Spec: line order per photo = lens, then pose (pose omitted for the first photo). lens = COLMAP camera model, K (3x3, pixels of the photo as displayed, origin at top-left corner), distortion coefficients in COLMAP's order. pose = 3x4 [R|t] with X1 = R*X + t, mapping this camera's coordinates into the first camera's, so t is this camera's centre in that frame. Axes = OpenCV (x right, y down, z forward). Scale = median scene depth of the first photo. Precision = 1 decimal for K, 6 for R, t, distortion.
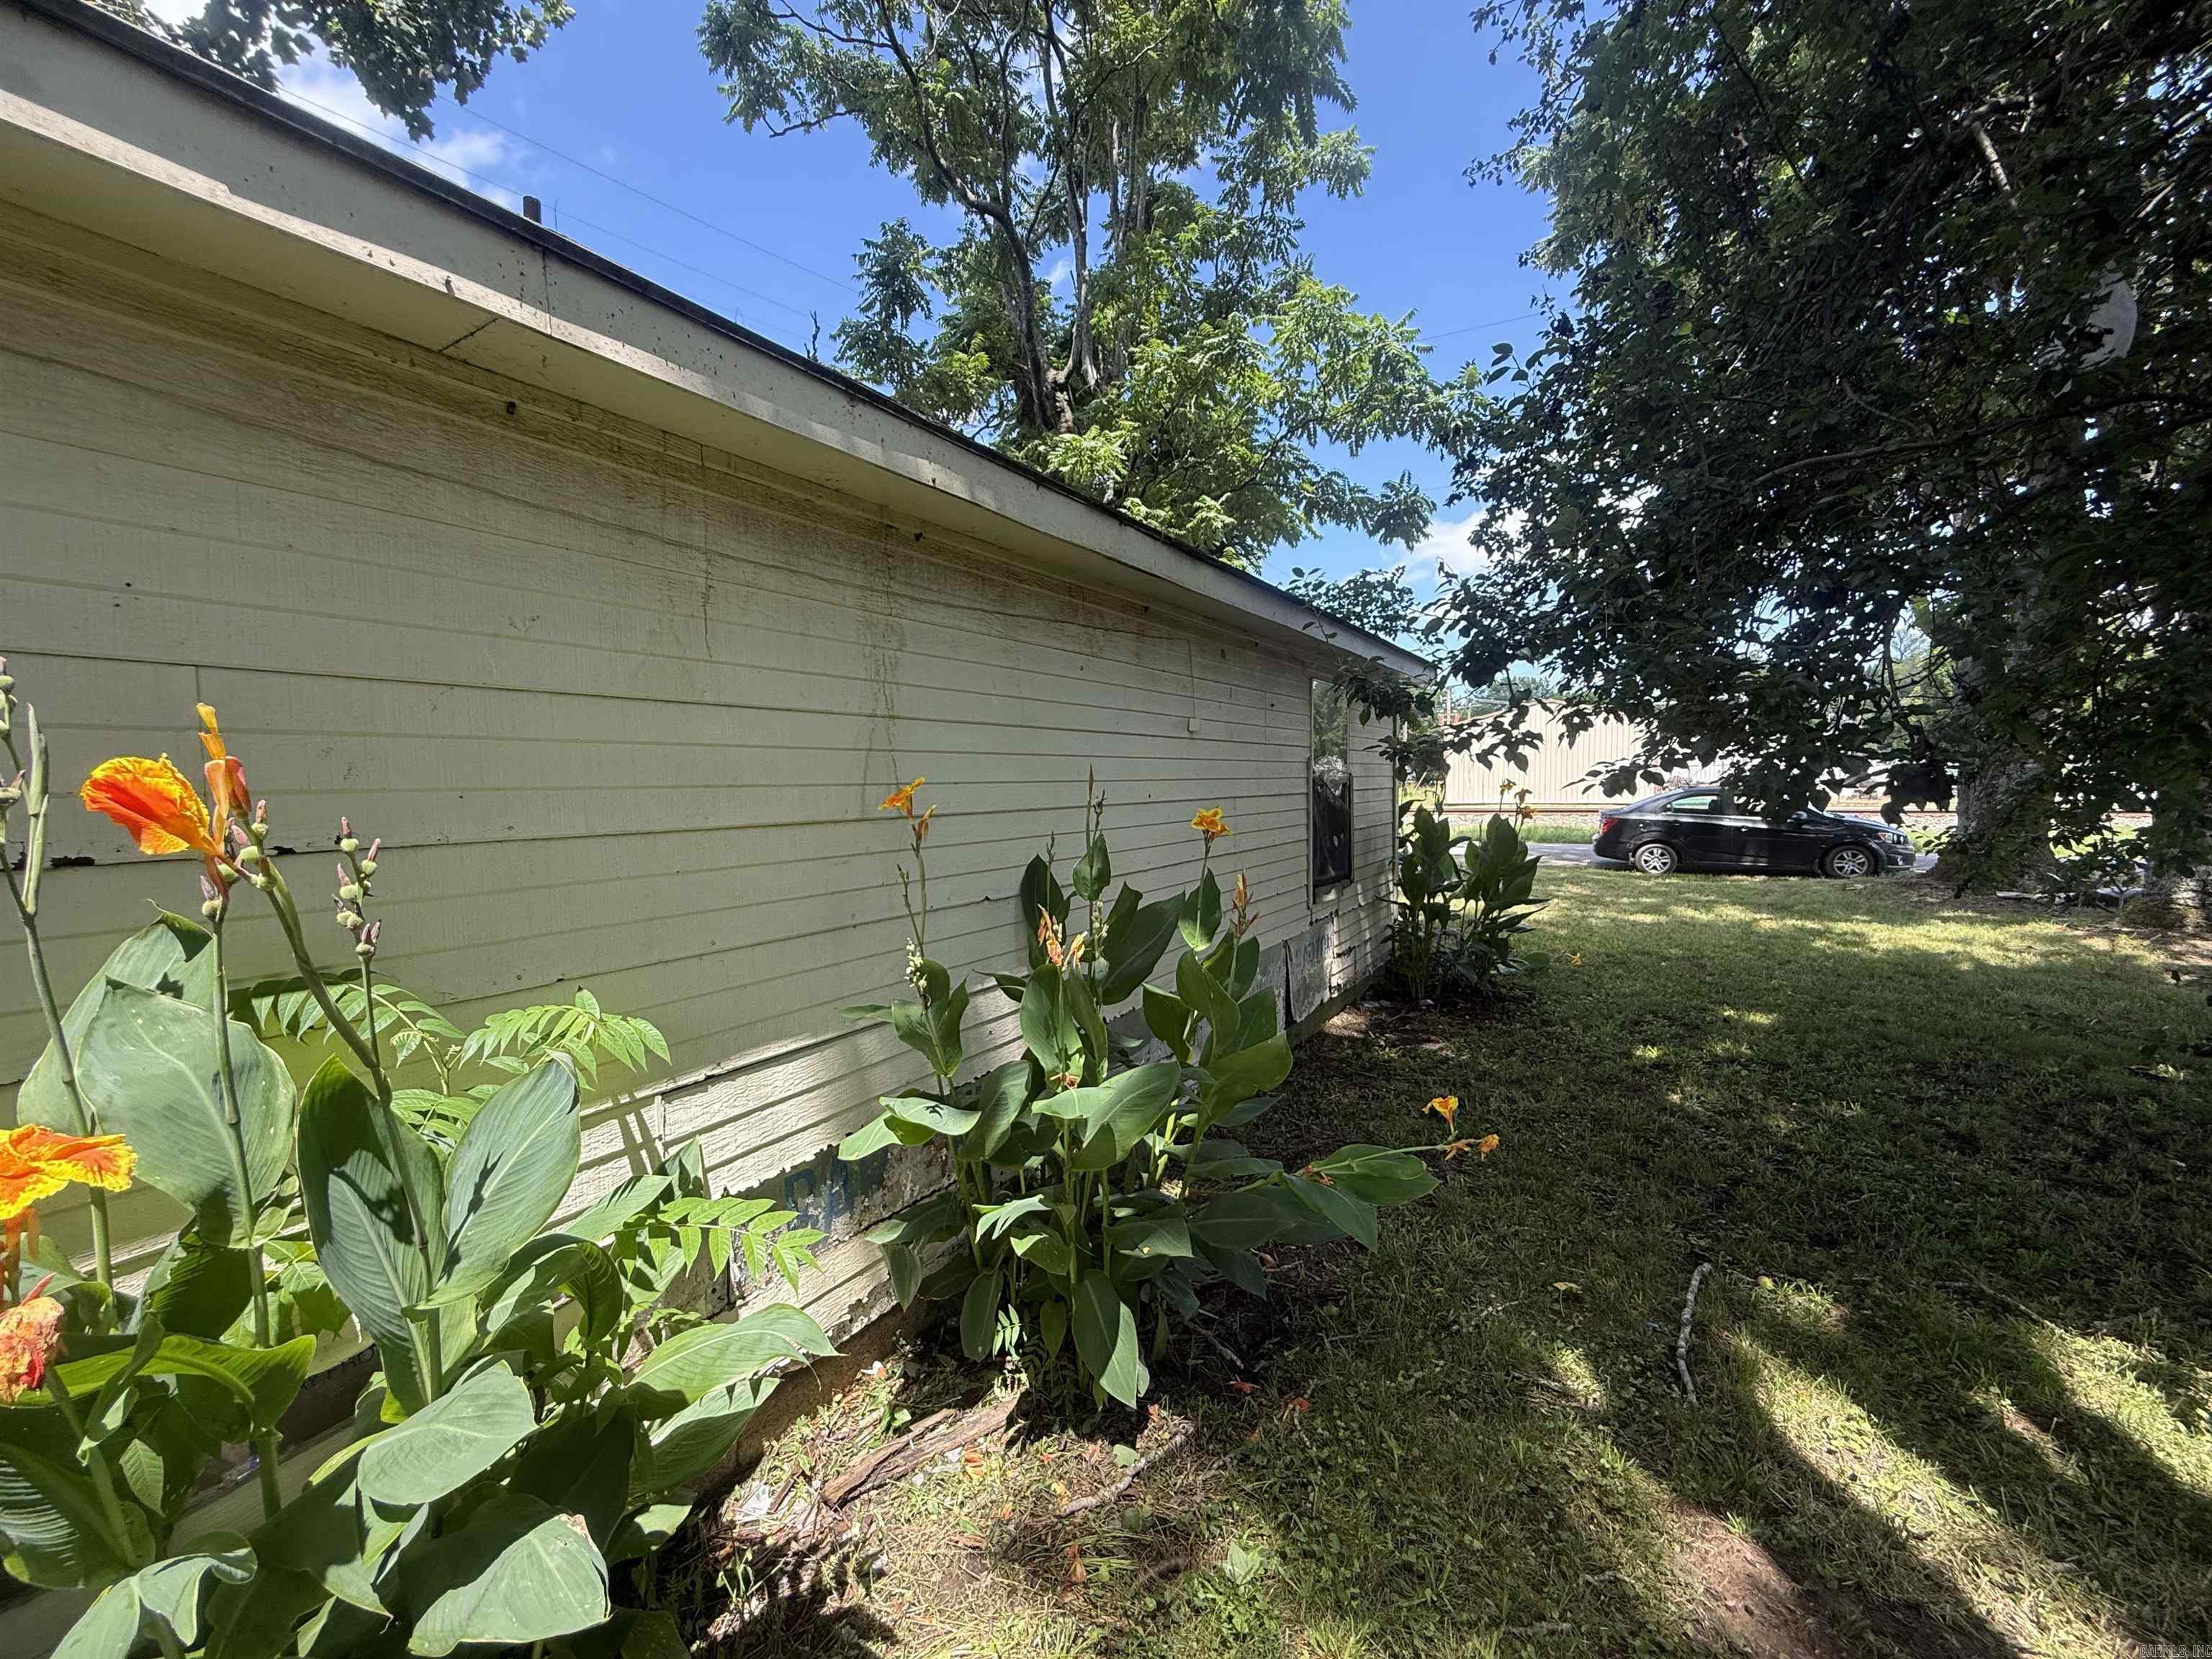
lens RADIAL K [[881.4, 0, 1098.9], [0, 881.4, 829.3], [0, 0, 1]] dist [-0.000007, -0.000045]
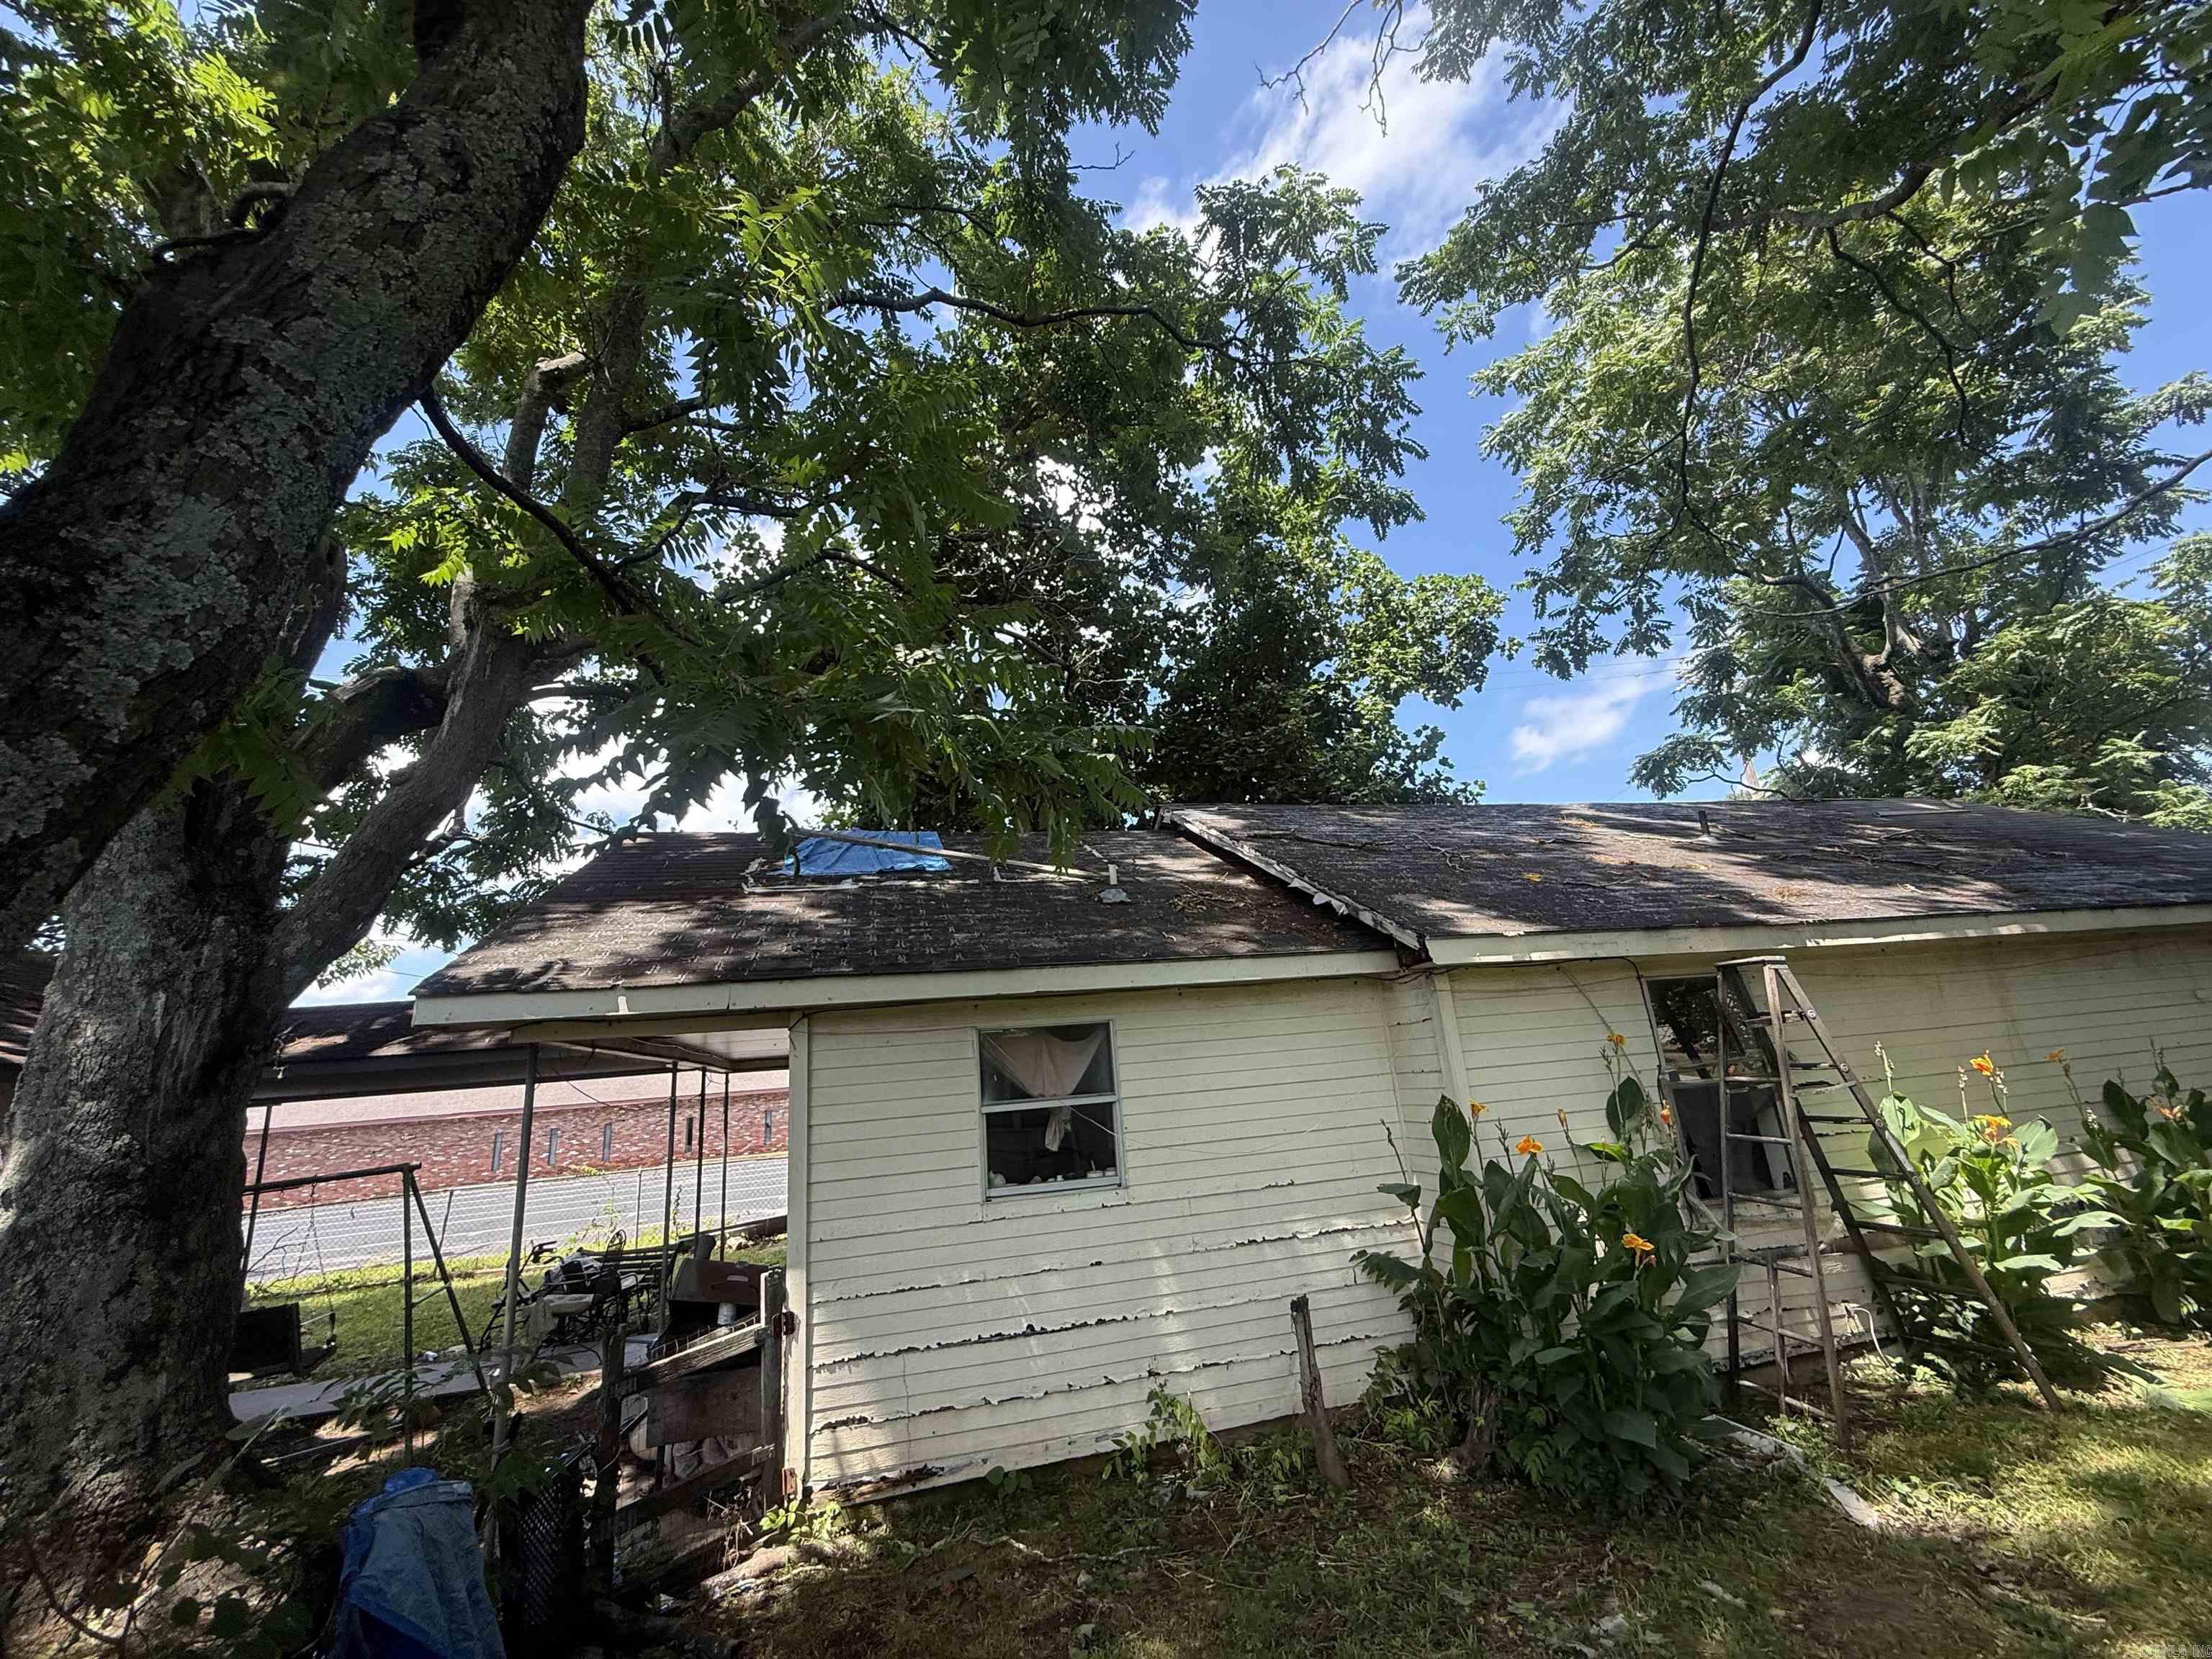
lens RADIAL K [[880.0, 0, 1105.4], [0, 880.0, 833.0], [0, 0, 1]] dist [-0.000537, 0.000230]
pose [[0.712892, -0.225496, -0.664030, -0.197172], [0.032387, 0.956468, -0.290035, -0.000386], [0.700526, 0.185258, 0.689161, -1.669055]]
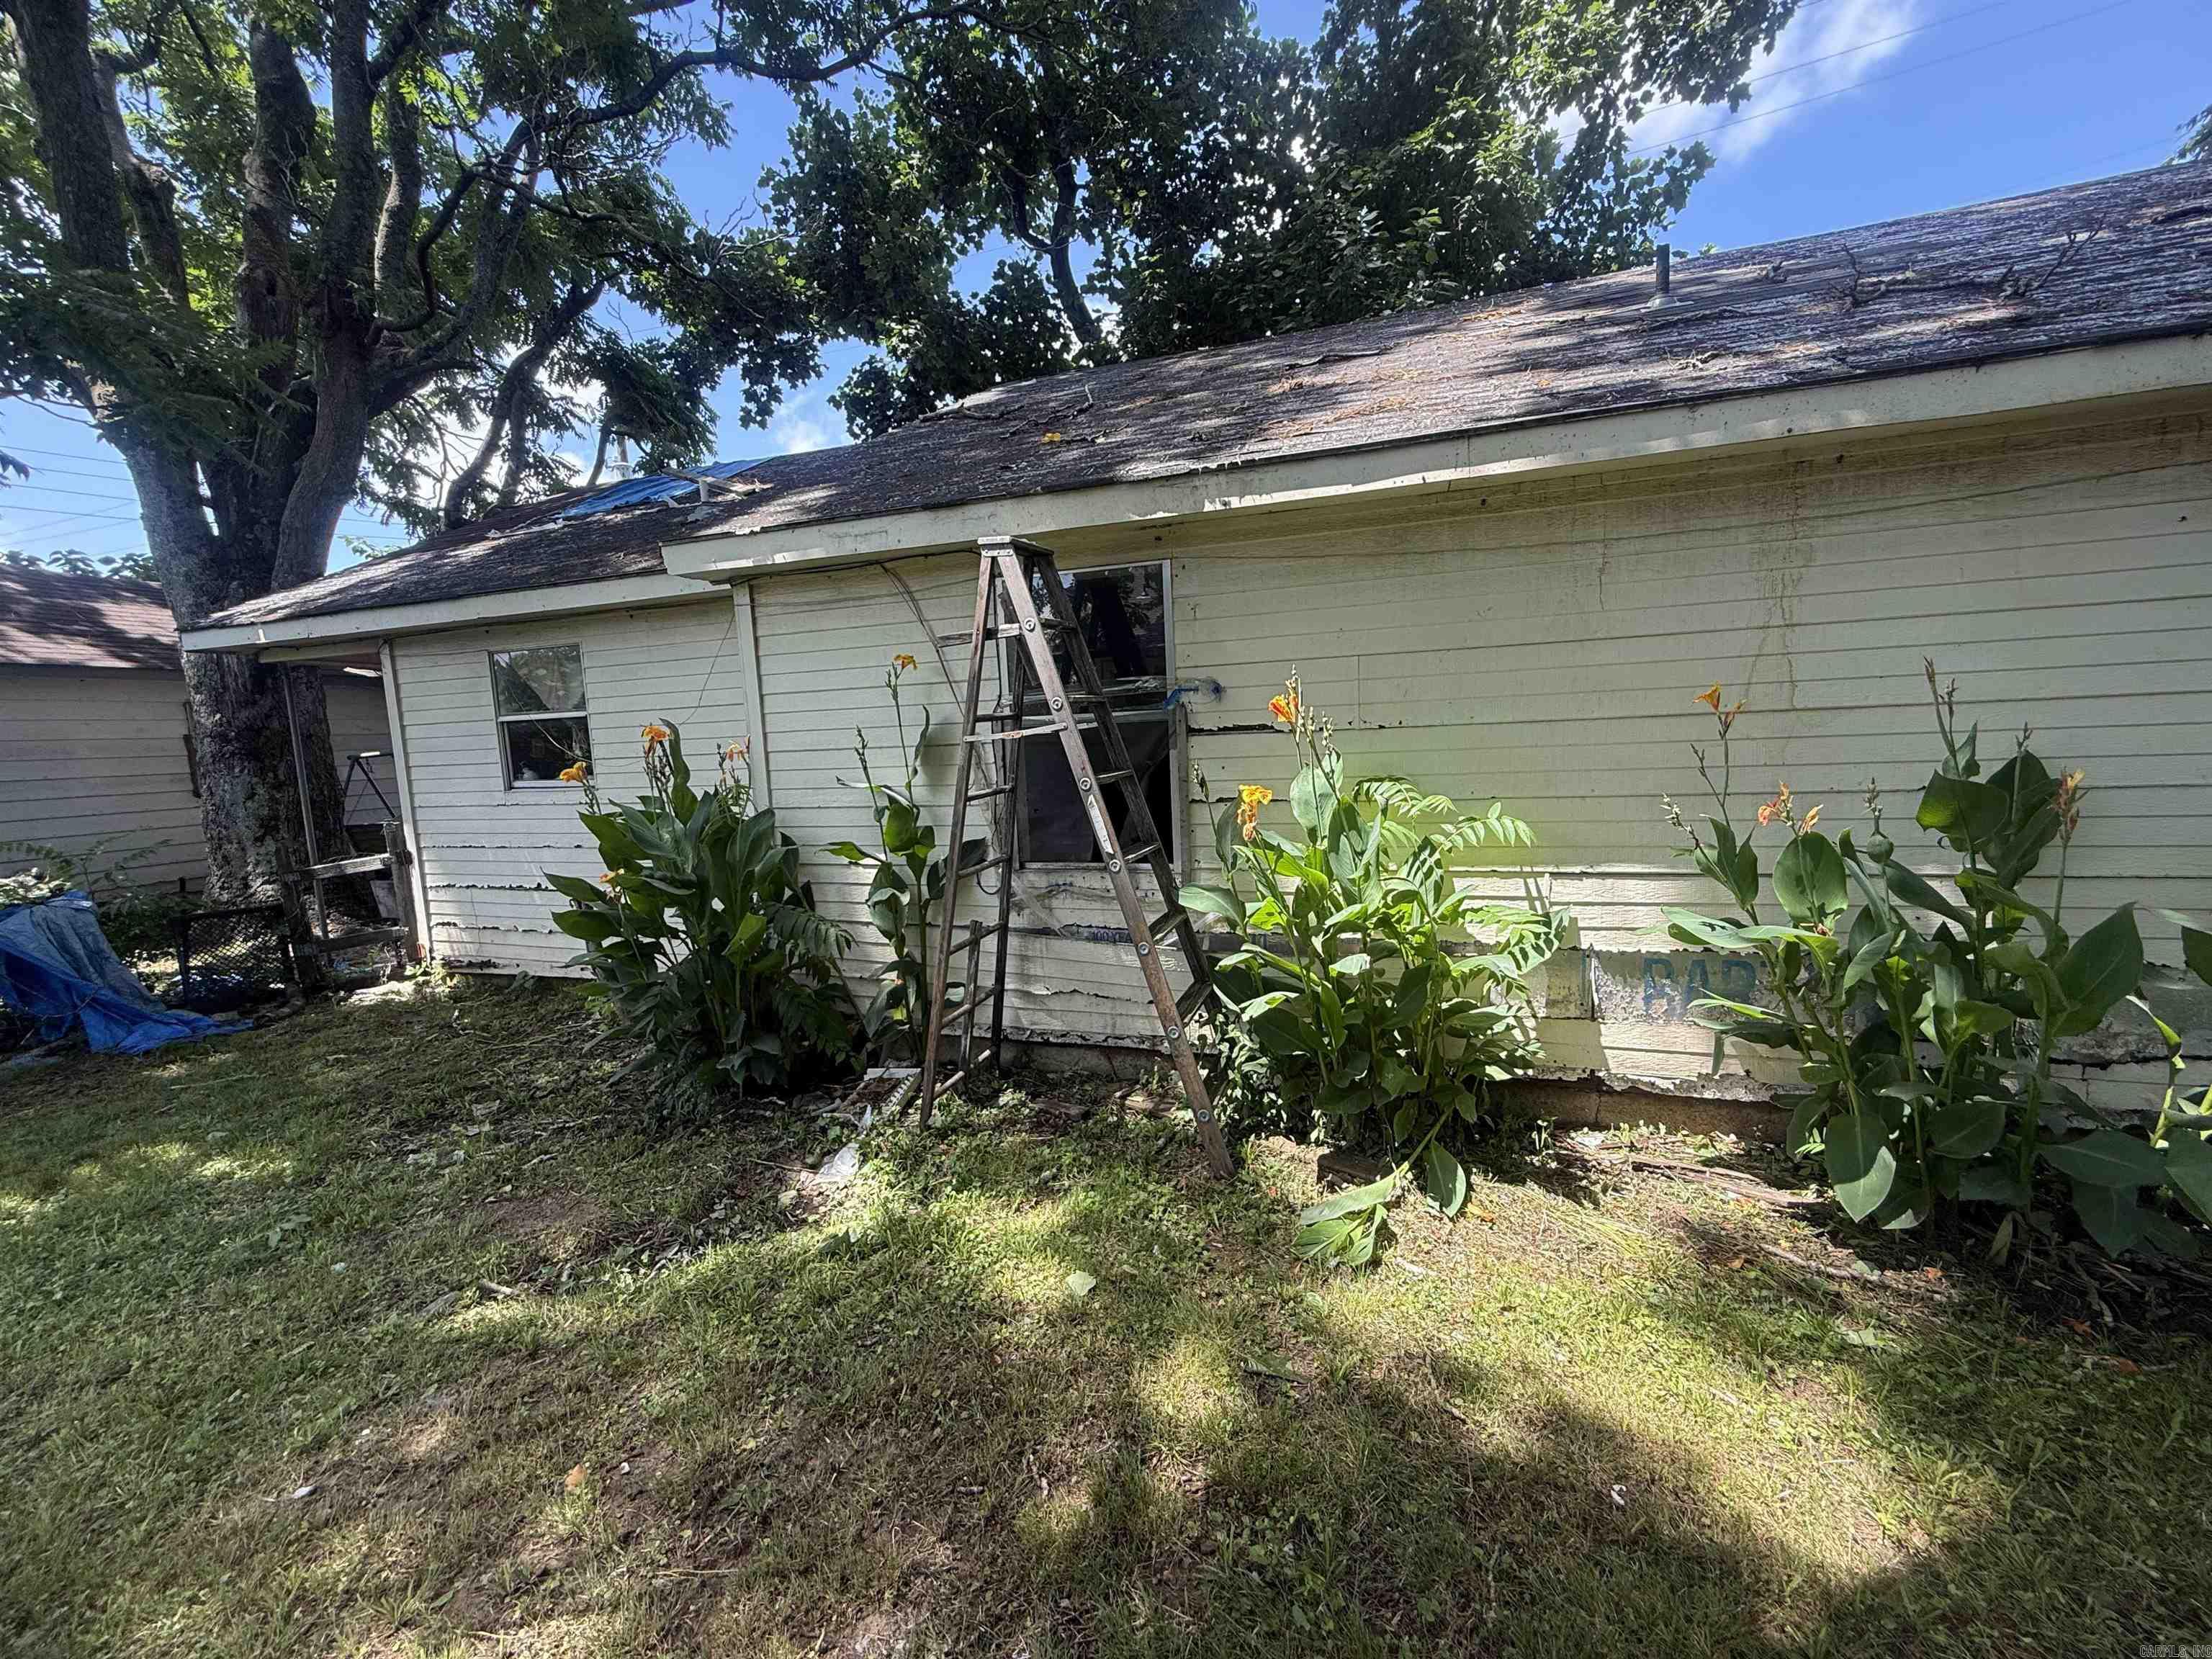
lens RADIAL K [[881.4, 0, 1098.9], [0, 881.4, 829.3], [0, 0, 1]] dist [-0.000007, -0.000045]
pose [[0.230588, 0.115495, -0.966173, 0.497940], [-0.009199, 0.993145, 0.116524, 0.011401], [0.973008, -0.017981, 0.230070, -0.132772]]
